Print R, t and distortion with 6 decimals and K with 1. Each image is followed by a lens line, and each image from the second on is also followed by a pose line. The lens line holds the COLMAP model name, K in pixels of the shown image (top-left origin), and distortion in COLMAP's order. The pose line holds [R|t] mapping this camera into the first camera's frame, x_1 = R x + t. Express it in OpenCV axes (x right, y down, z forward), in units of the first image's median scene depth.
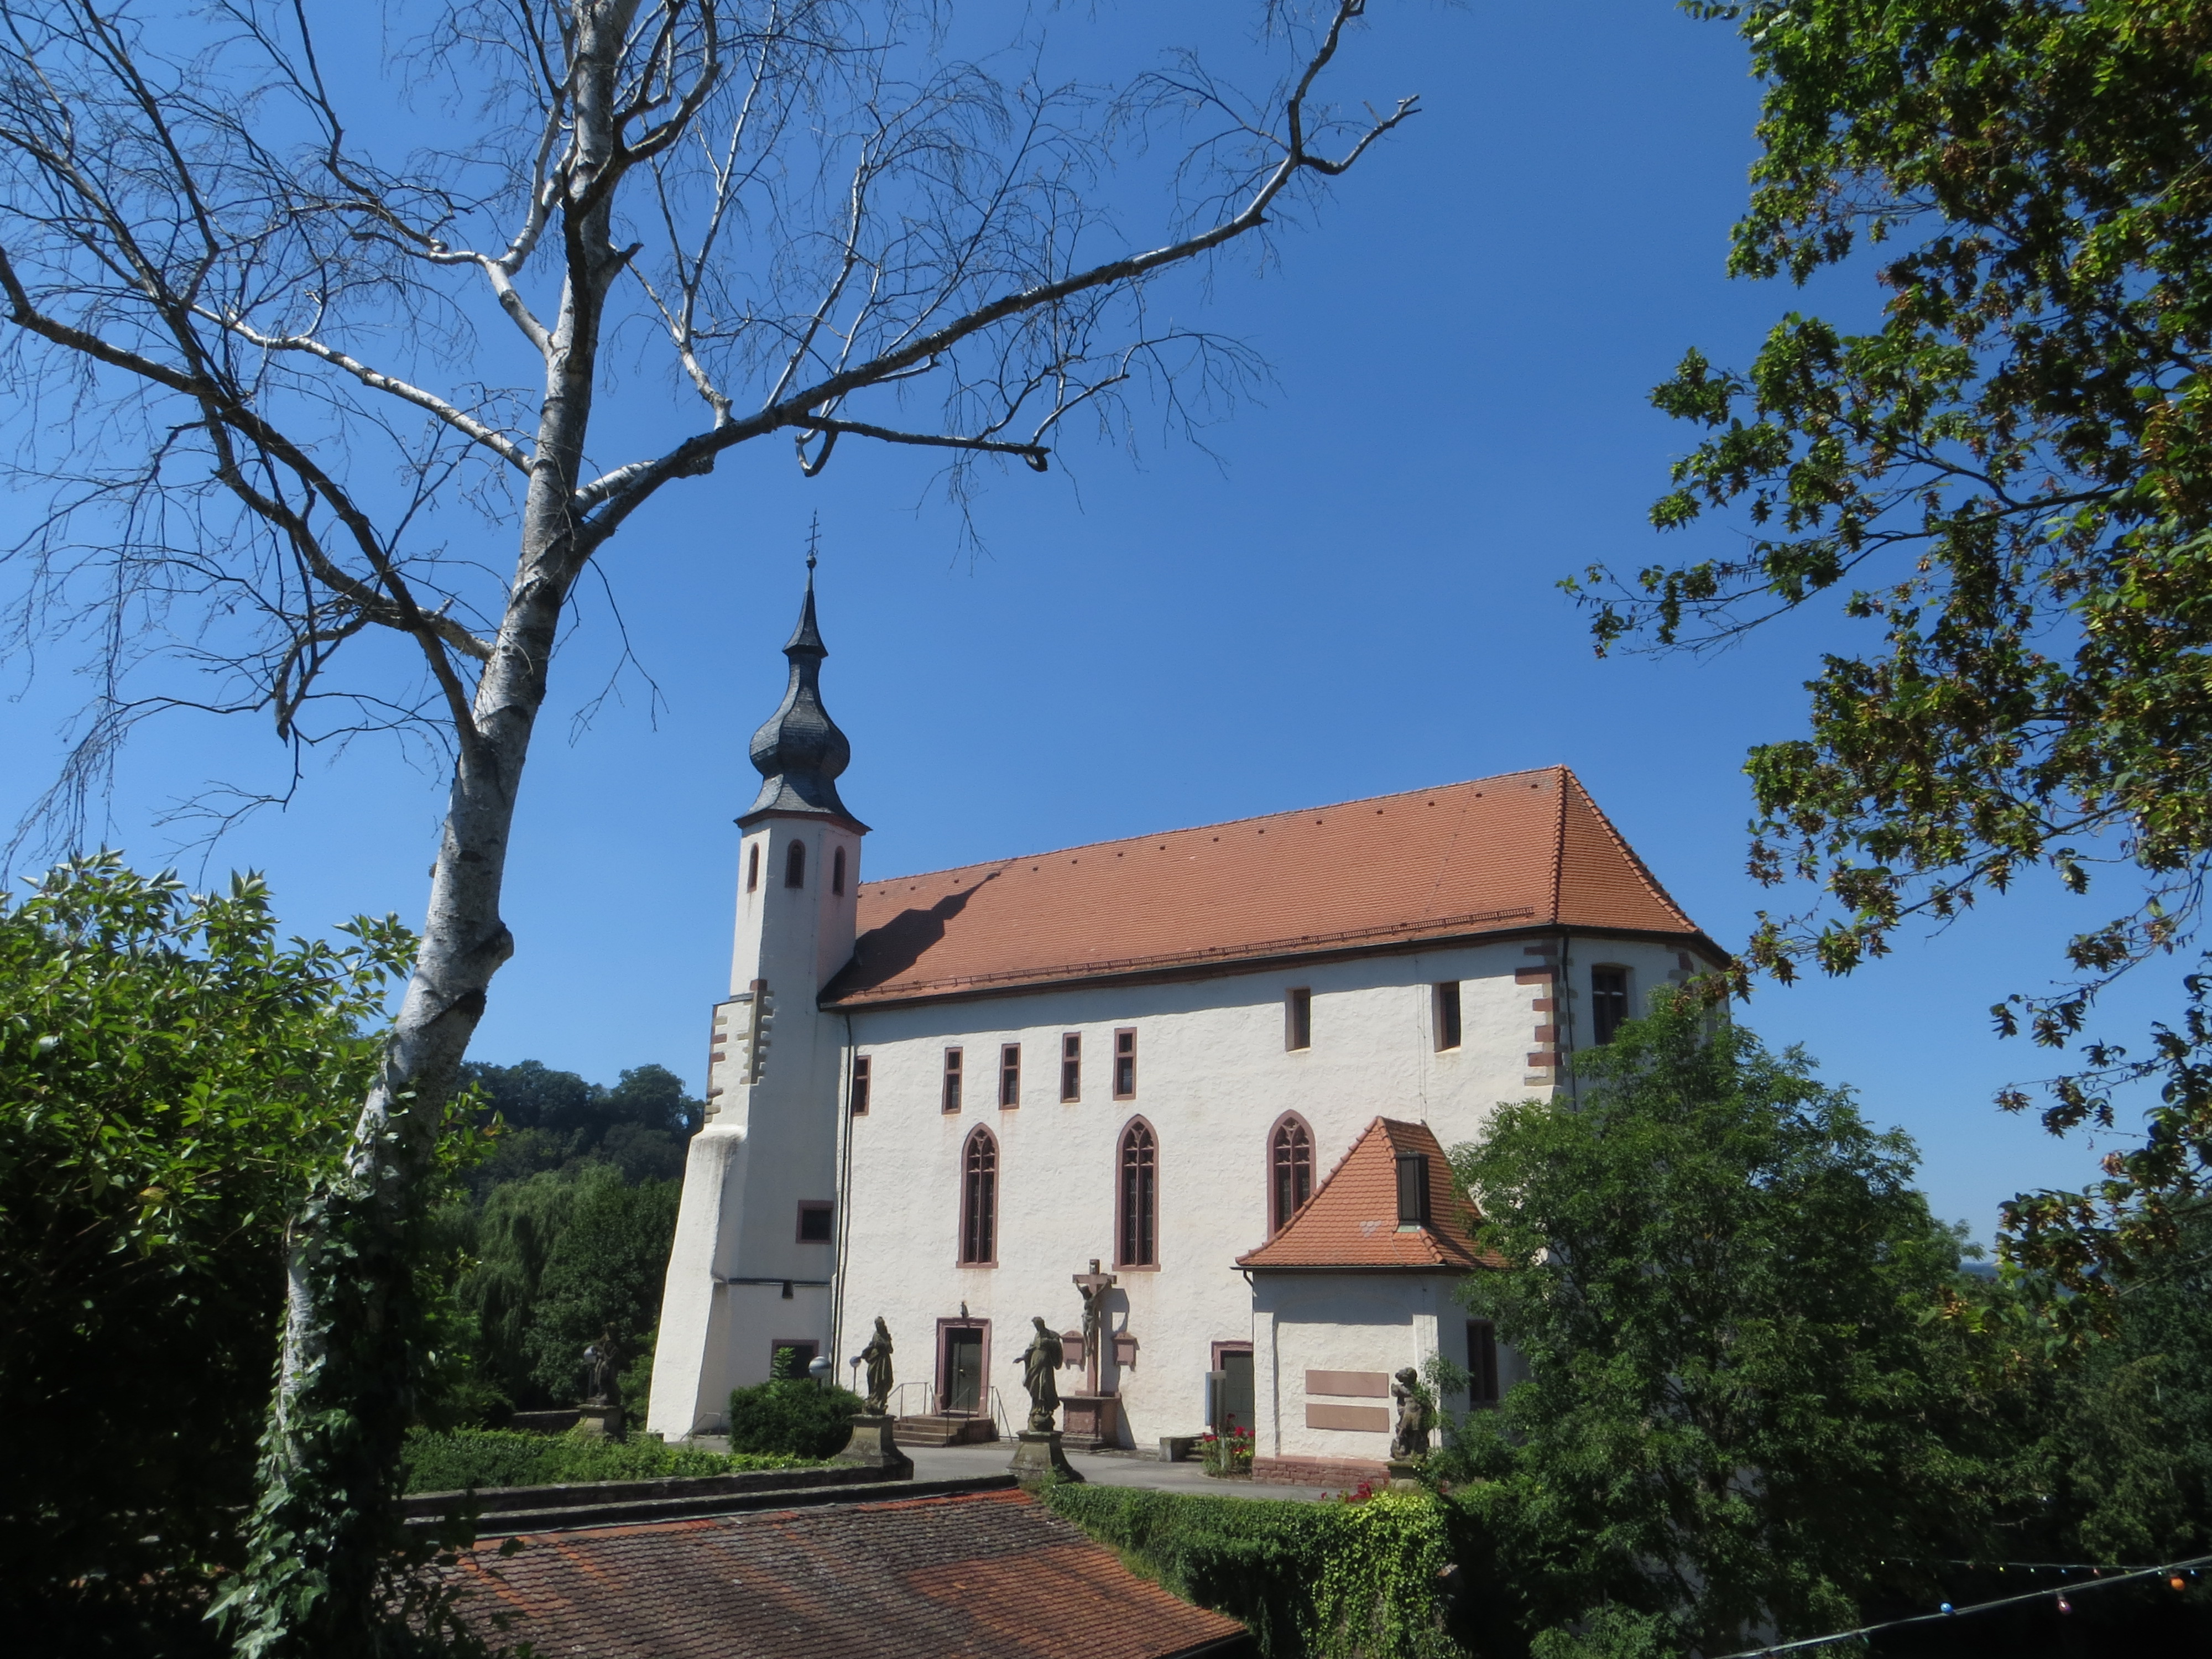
lens RADIAL K [[1695.8, 0, 1106.0], [0, 1695.8, 829.5], [0, 0, 1]] dist [0.001837, 0.001547]
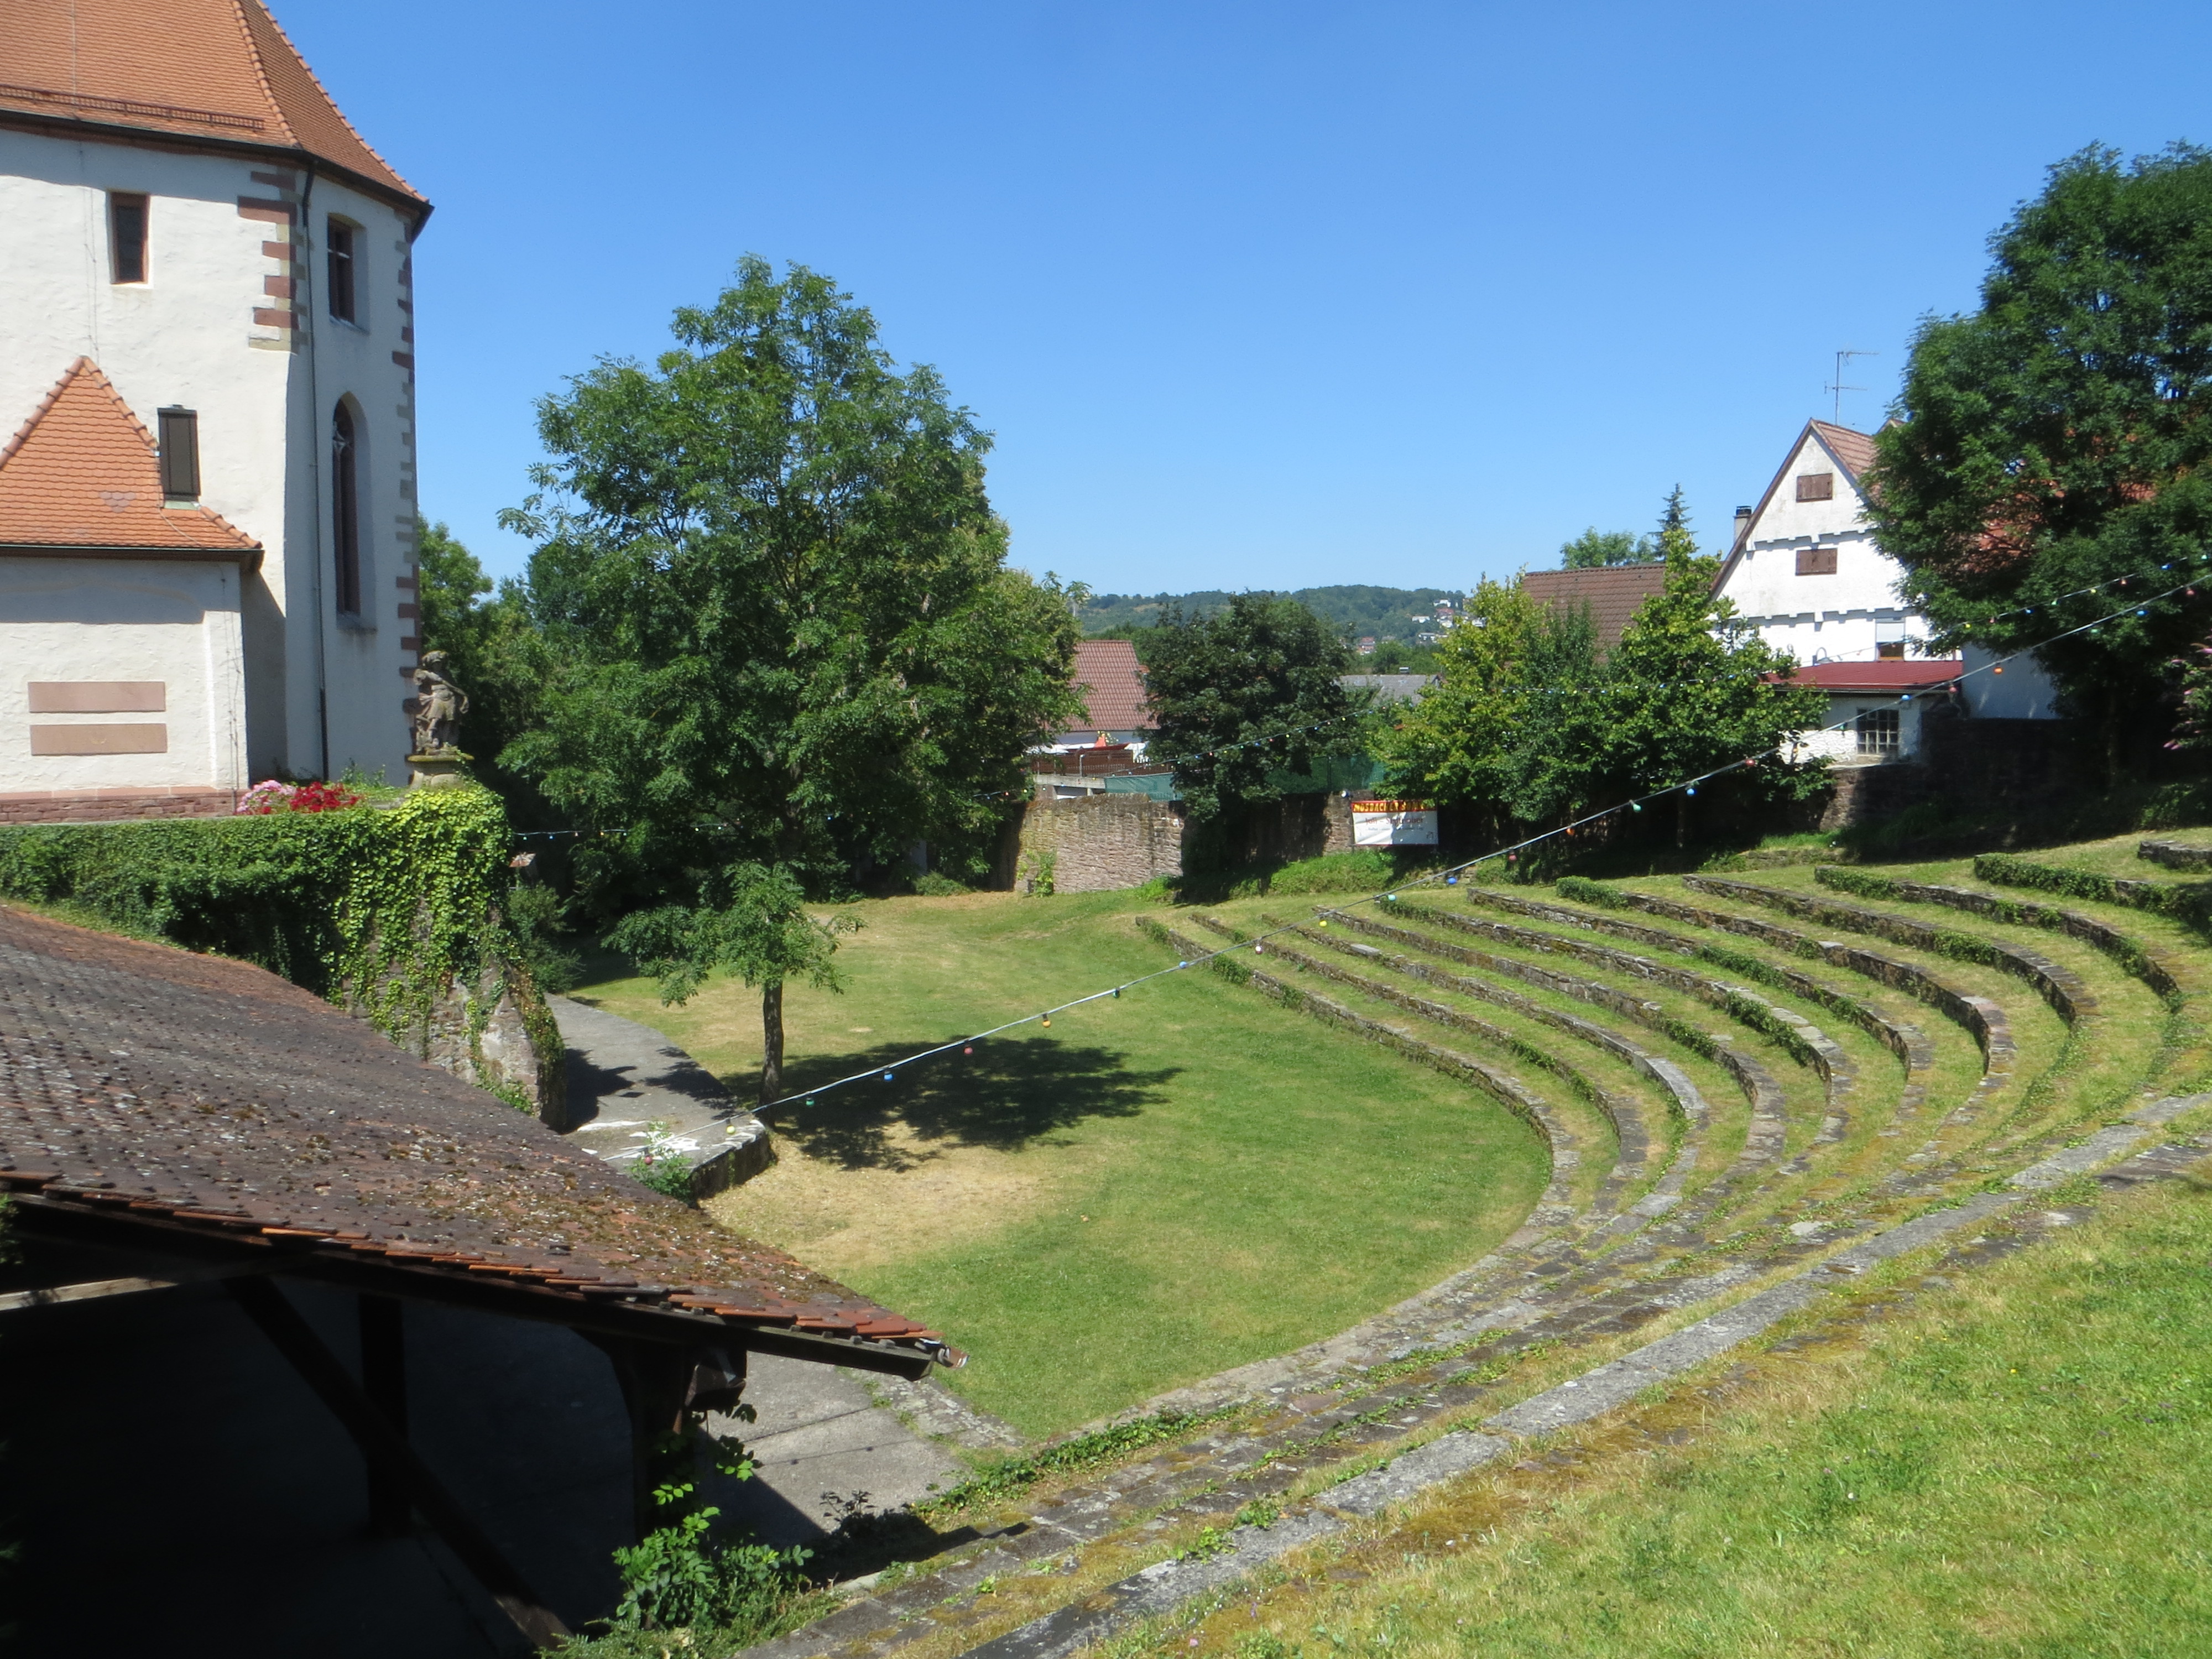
lens RADIAL K [[1695.8, 0, 1106.0], [0, 1695.8, 829.5], [0, 0, 1]] dist [0.001837, 0.001547]
pose [[0.438371, -0.092447, 0.894027, -0.449403], [-0.225492, 0.951571, 0.208964, 0.151469], [-0.870048, -0.293200, 0.396295, 0.351776]]
